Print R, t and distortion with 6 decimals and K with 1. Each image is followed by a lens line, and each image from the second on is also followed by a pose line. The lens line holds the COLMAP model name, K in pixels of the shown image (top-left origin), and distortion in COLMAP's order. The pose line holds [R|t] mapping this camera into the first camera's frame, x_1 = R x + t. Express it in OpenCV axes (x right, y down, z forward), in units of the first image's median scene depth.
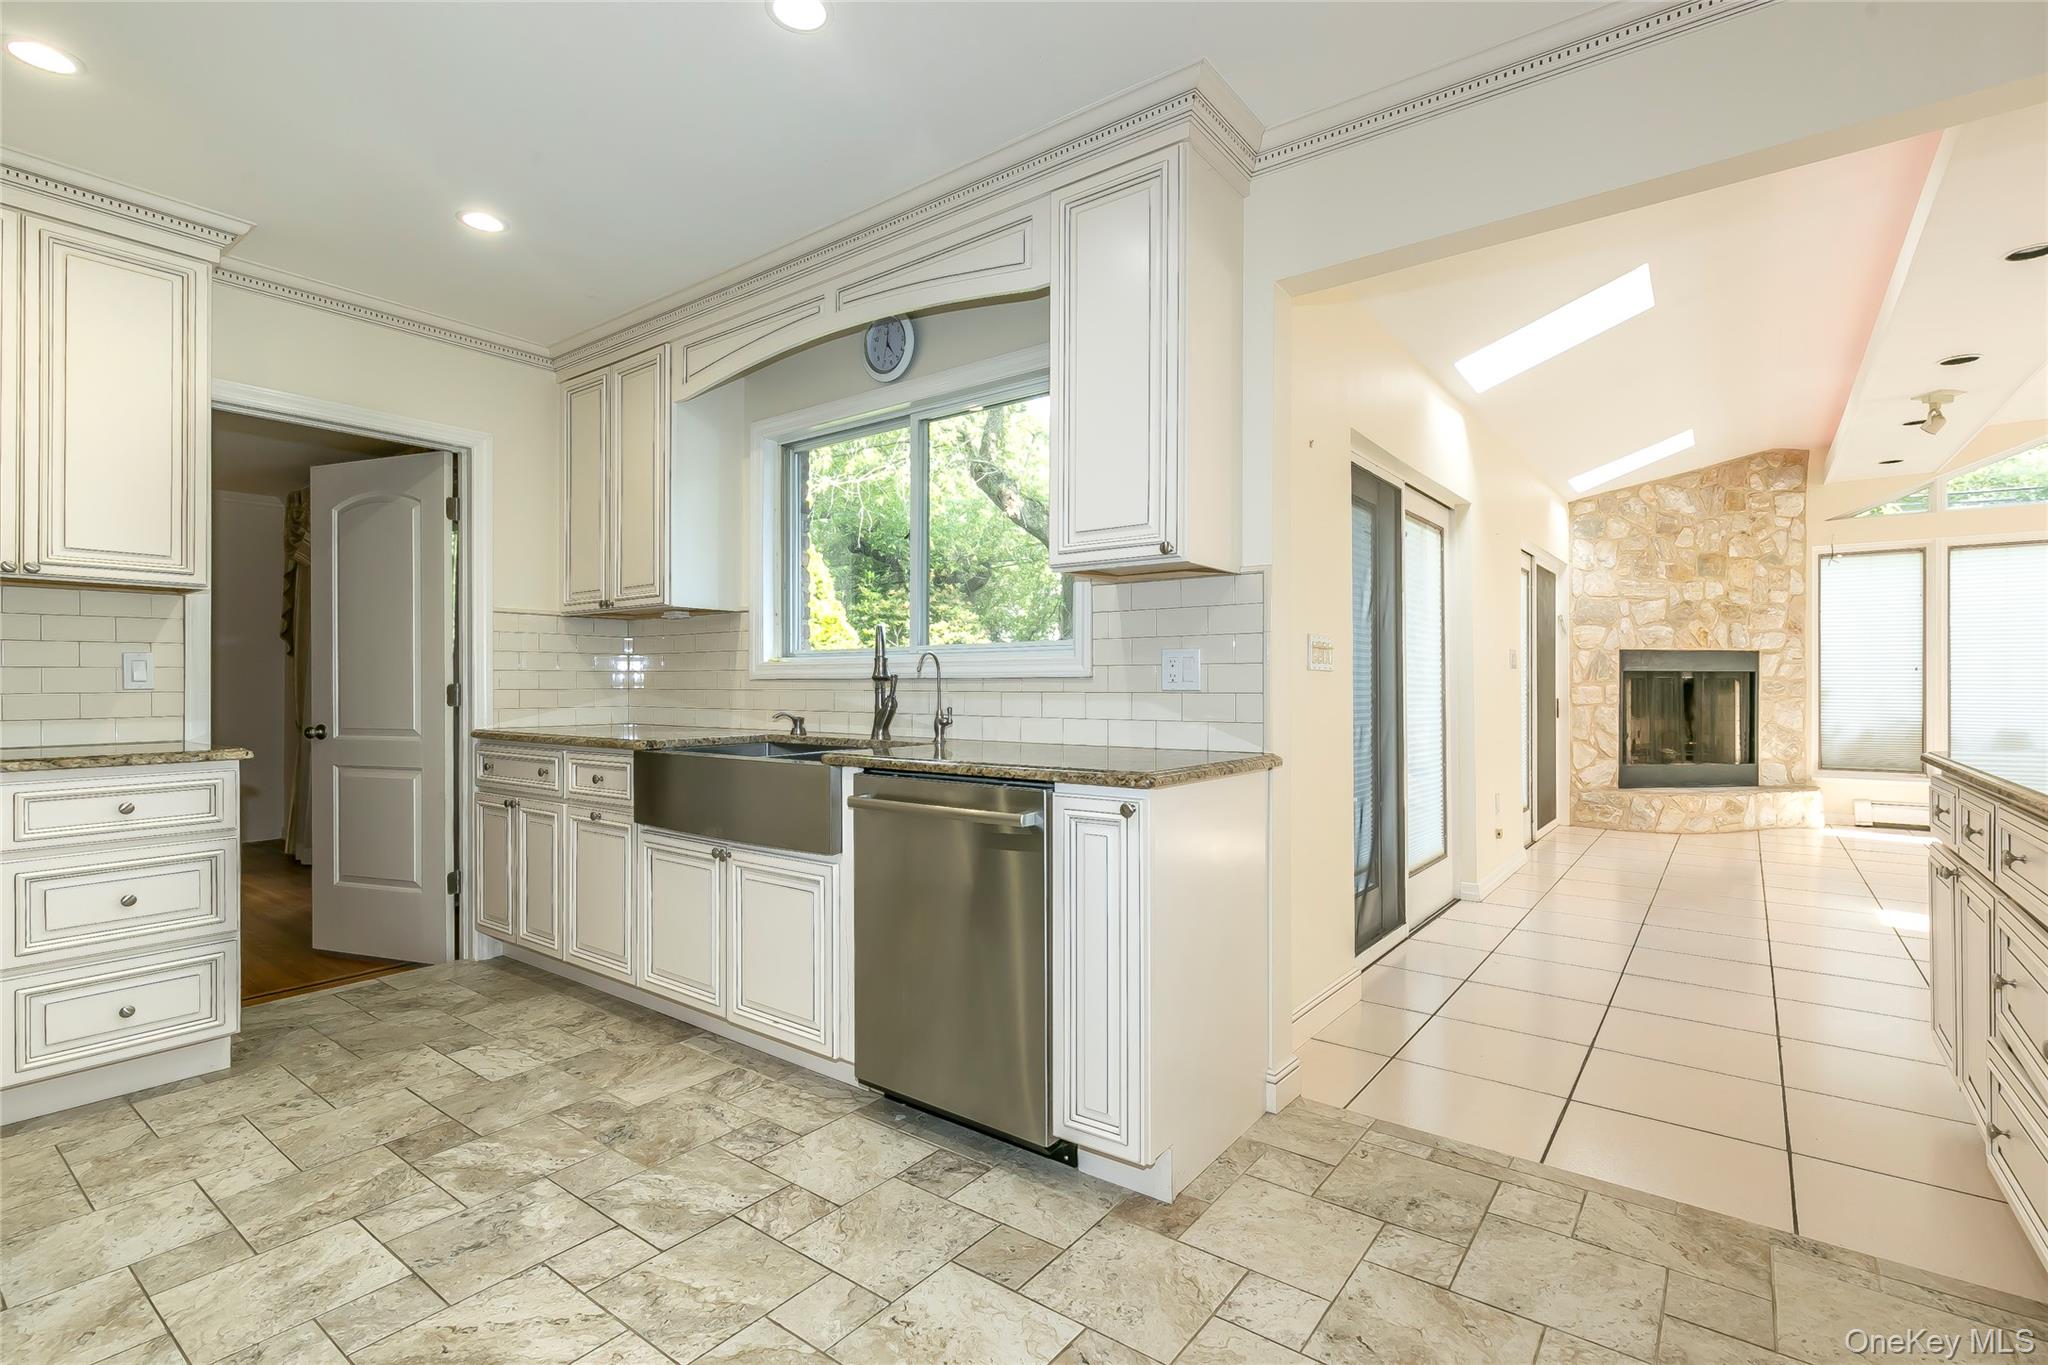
lens RADIAL K [[942.6, 0, 1016.5], [0, 942.6, 688.7], [0, 0, 1]] dist [0.003819, -0.000914]
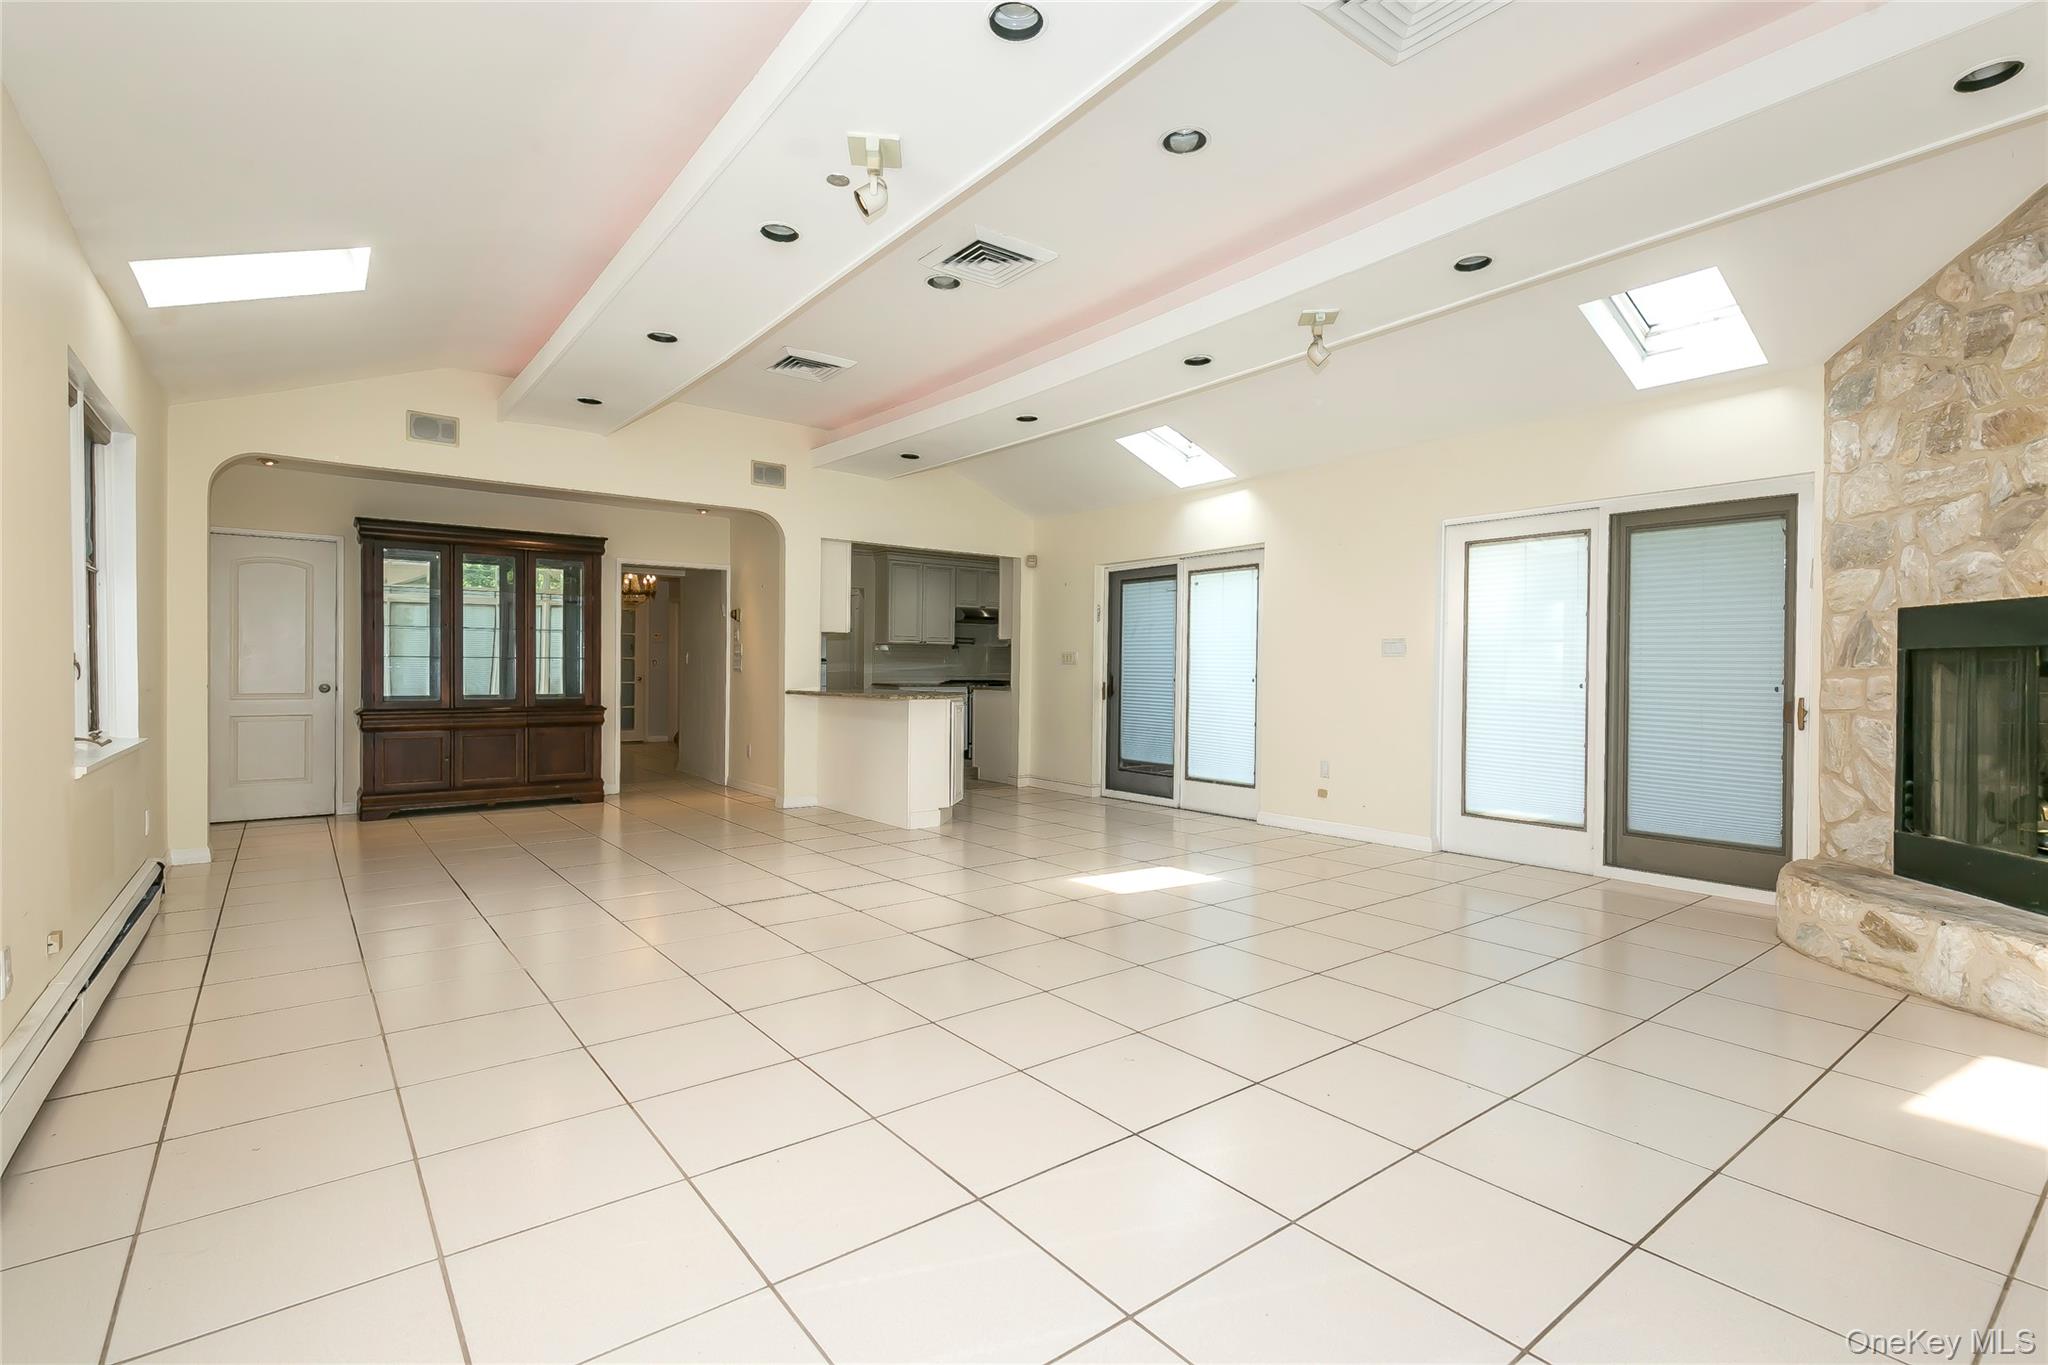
lens RADIAL K [[942.6, 0, 1044.9], [0, 942.6, 677.7], [0, 0, 1]] dist [0.003819, -0.000914]
pose [[-0.242019, 0.003599, -0.970265, 1.255312], [-0.009948, 0.999931, 0.006190, -0.001725], [0.970221, 0.011151, -0.241966, 0.666124]]
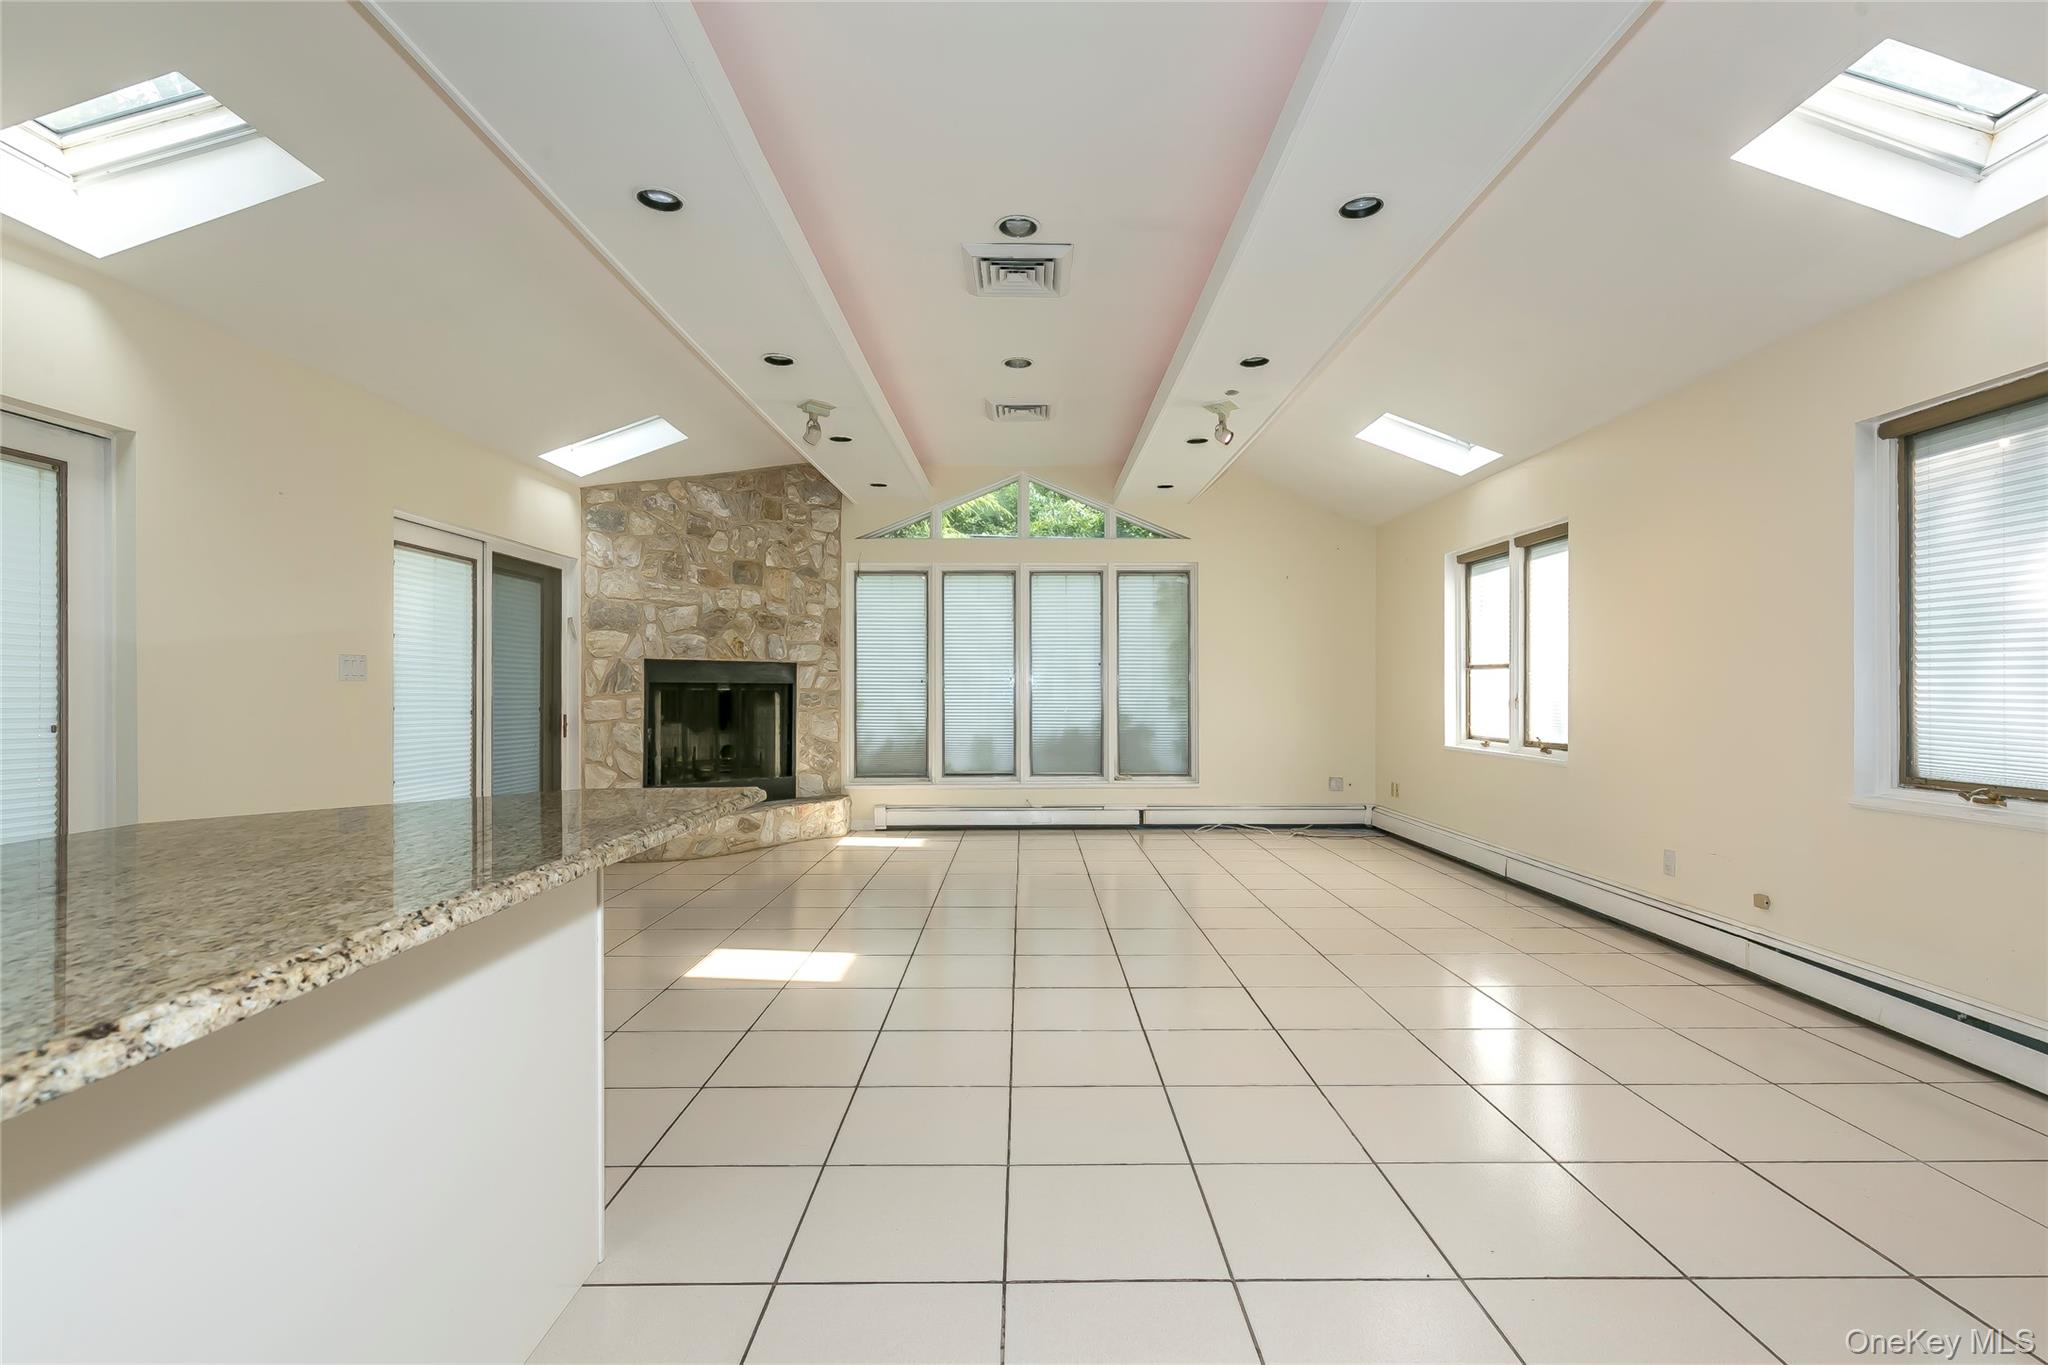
lens RADIAL K [[942.6, 0, 1022.7], [0, 942.6, 683.5], [0, 0, 1]] dist [0.003819, -0.000914]
pose [[0.788869, 0.002303, 0.614558, 0.368967], [0.000002, 0.999993, -0.003750, -0.014407], [-0.614562, 0.002959, 0.788863, 0.066911]]
